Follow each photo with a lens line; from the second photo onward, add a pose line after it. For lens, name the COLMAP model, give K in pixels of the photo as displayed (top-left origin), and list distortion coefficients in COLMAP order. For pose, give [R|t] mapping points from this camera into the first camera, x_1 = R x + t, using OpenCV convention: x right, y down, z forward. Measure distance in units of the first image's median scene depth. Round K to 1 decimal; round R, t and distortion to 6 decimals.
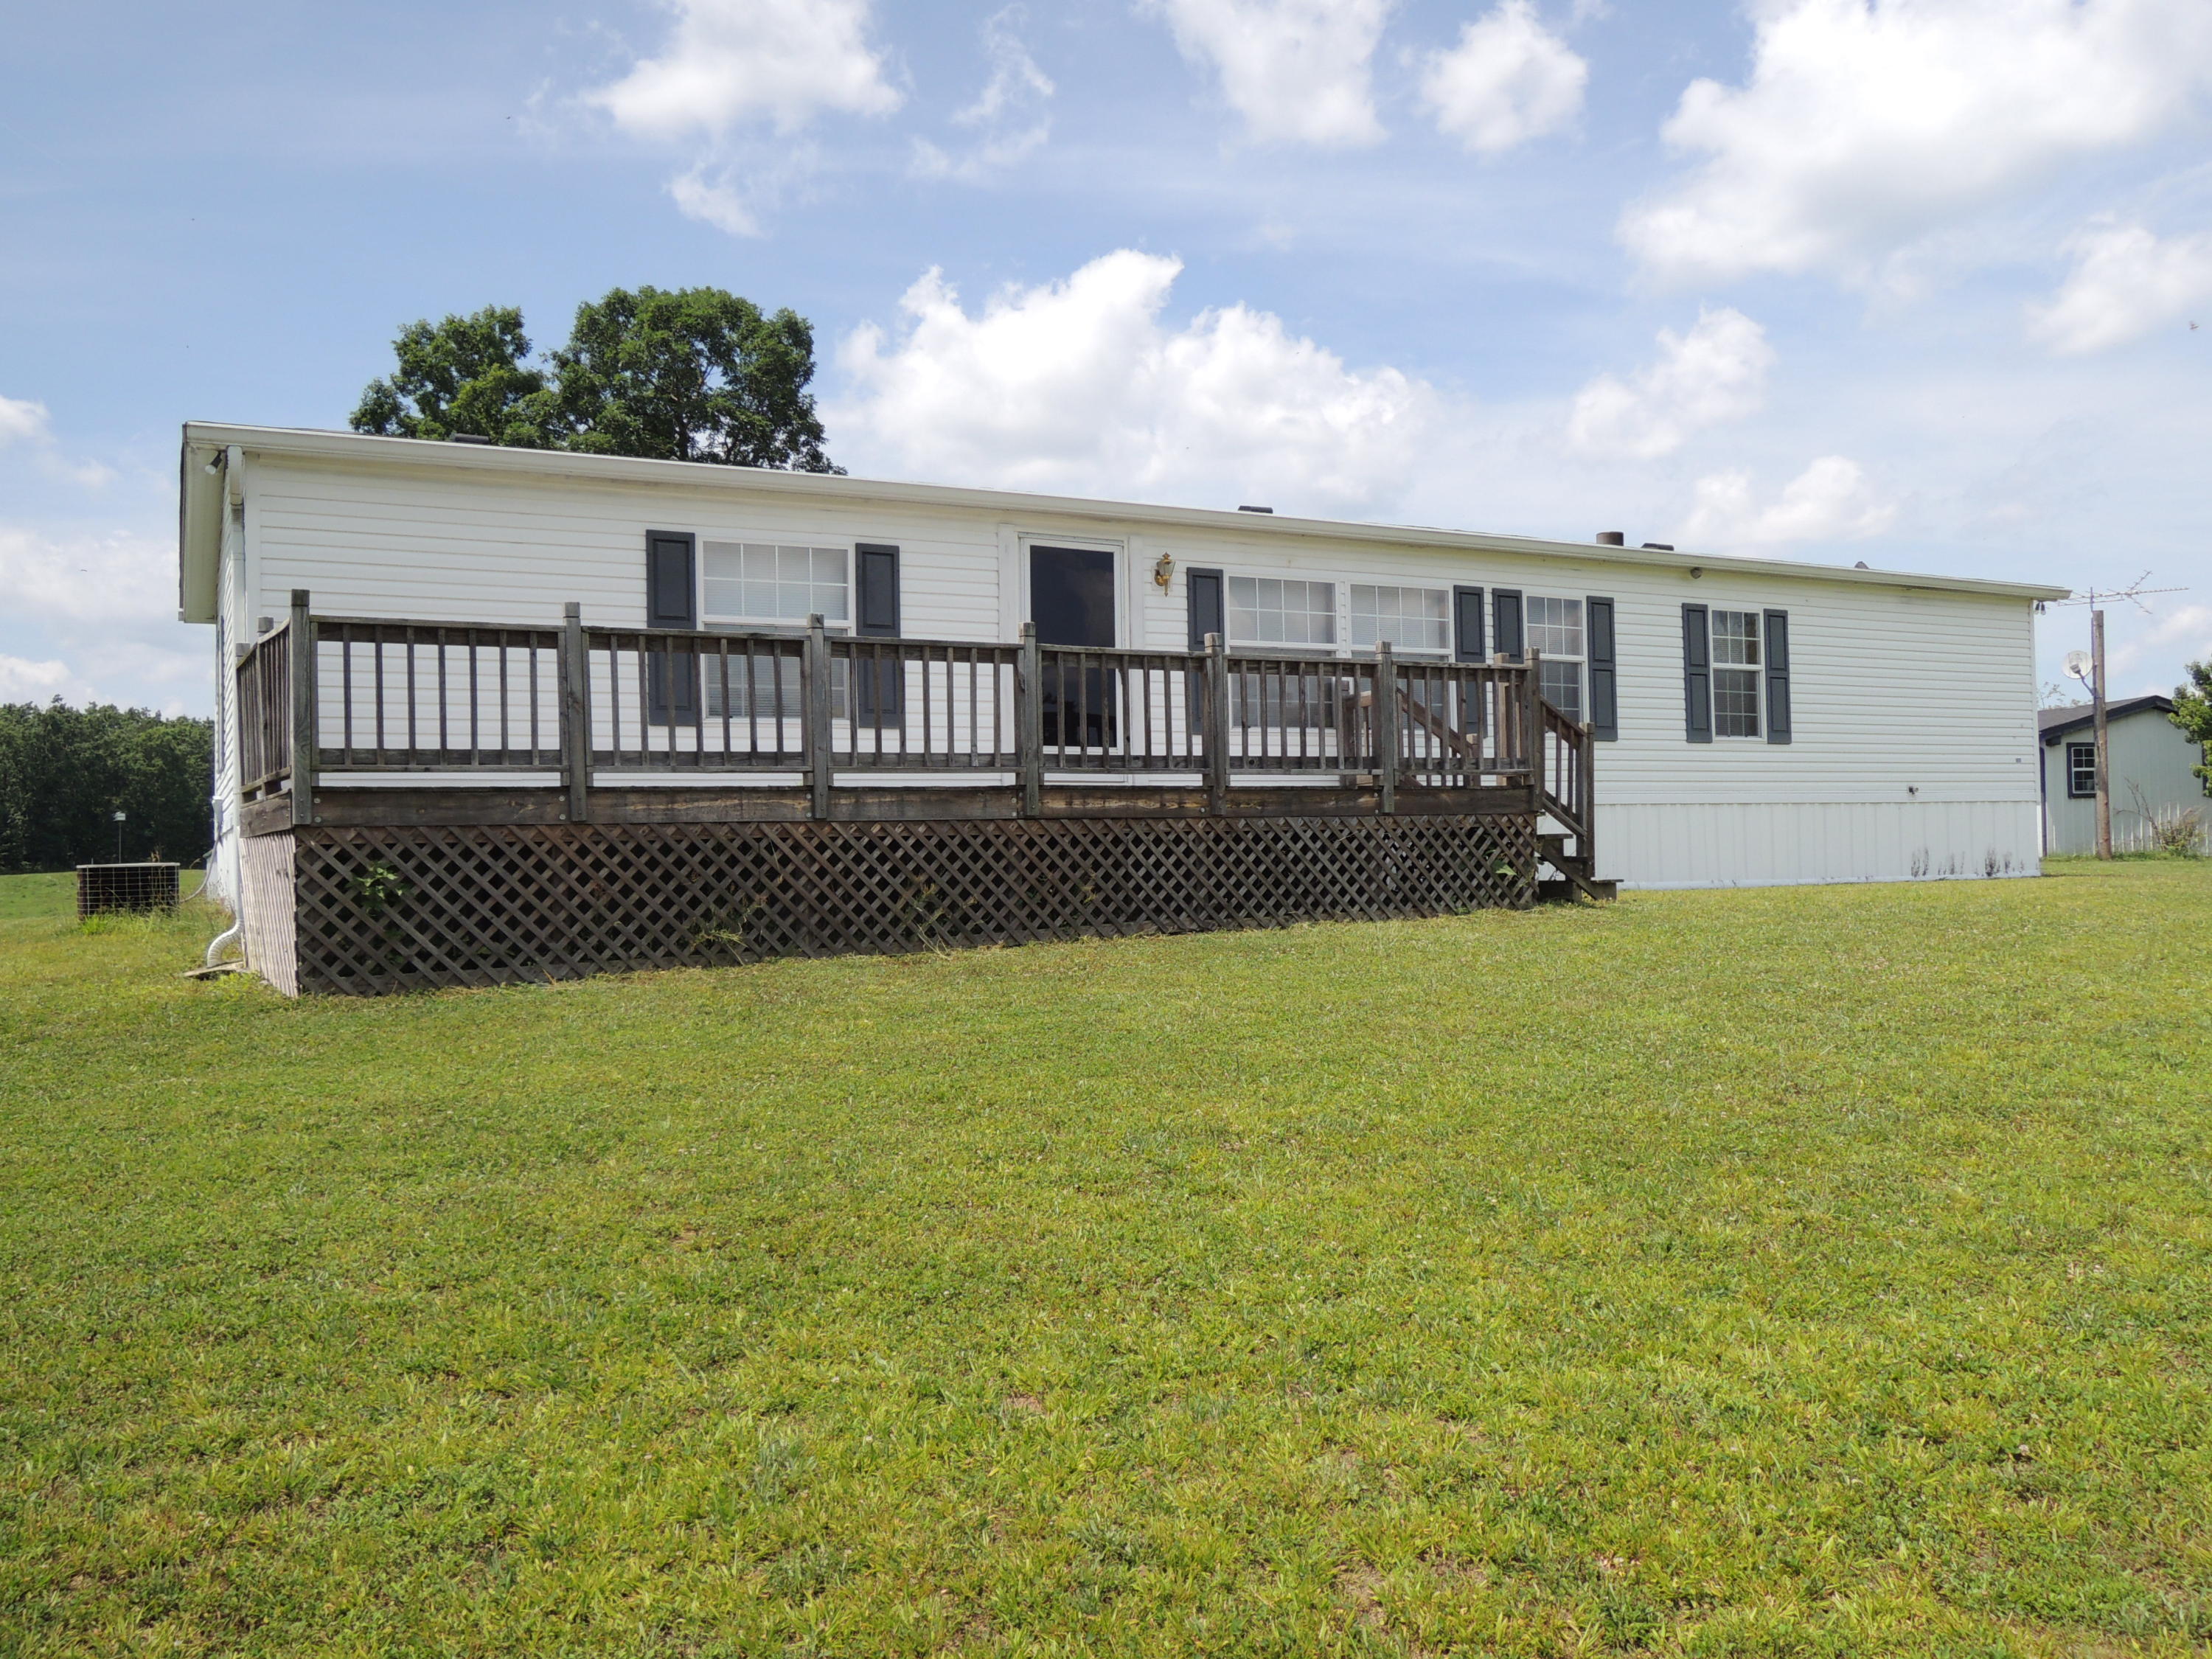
lens RADIAL K [[1800.3, 0, 1103.8], [0, 1800.3, 832.0], [0, 0, 1]] dist [-0.052873, 0.020581]
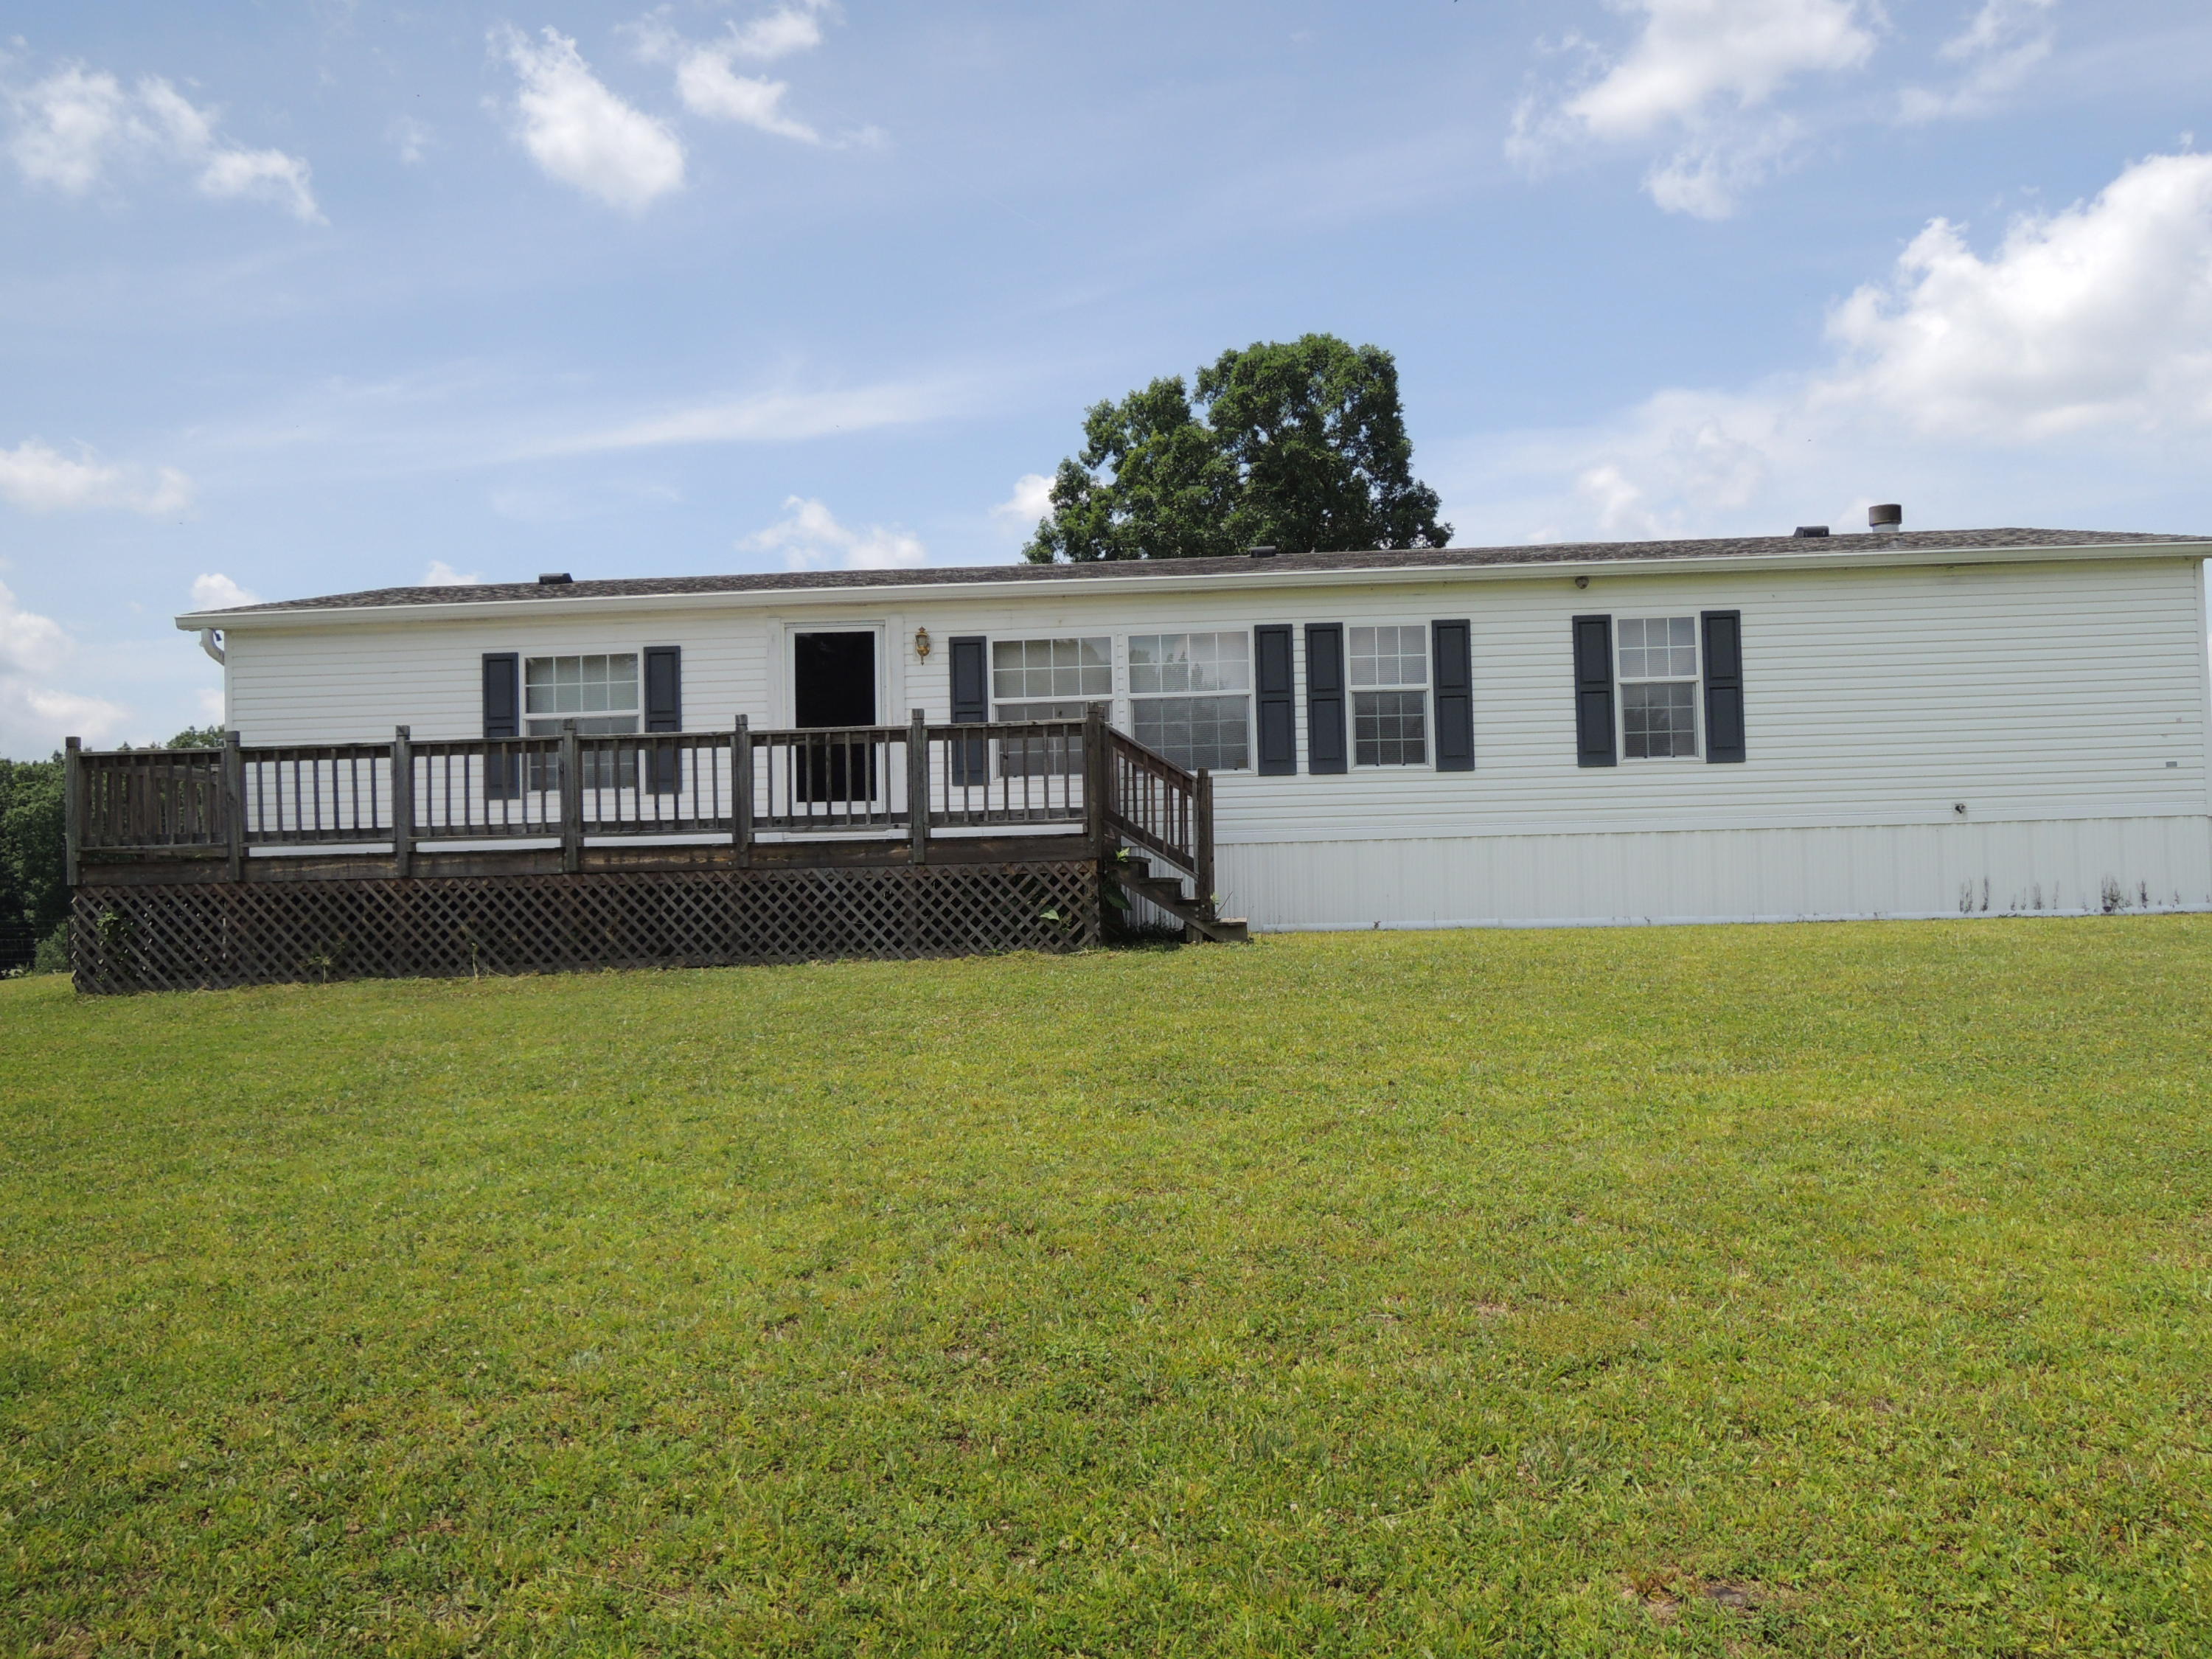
lens RADIAL K [[1800.3, 0, 1097.0], [0, 1800.3, 809.0], [0, 0, 1]] dist [-0.052873, 0.020581]
pose [[0.839001, -0.022537, -0.543663, 0.750404], [0.015352, 0.999725, -0.017752, -0.019556], [0.543913, 0.006548, 0.839116, 0.113550]]
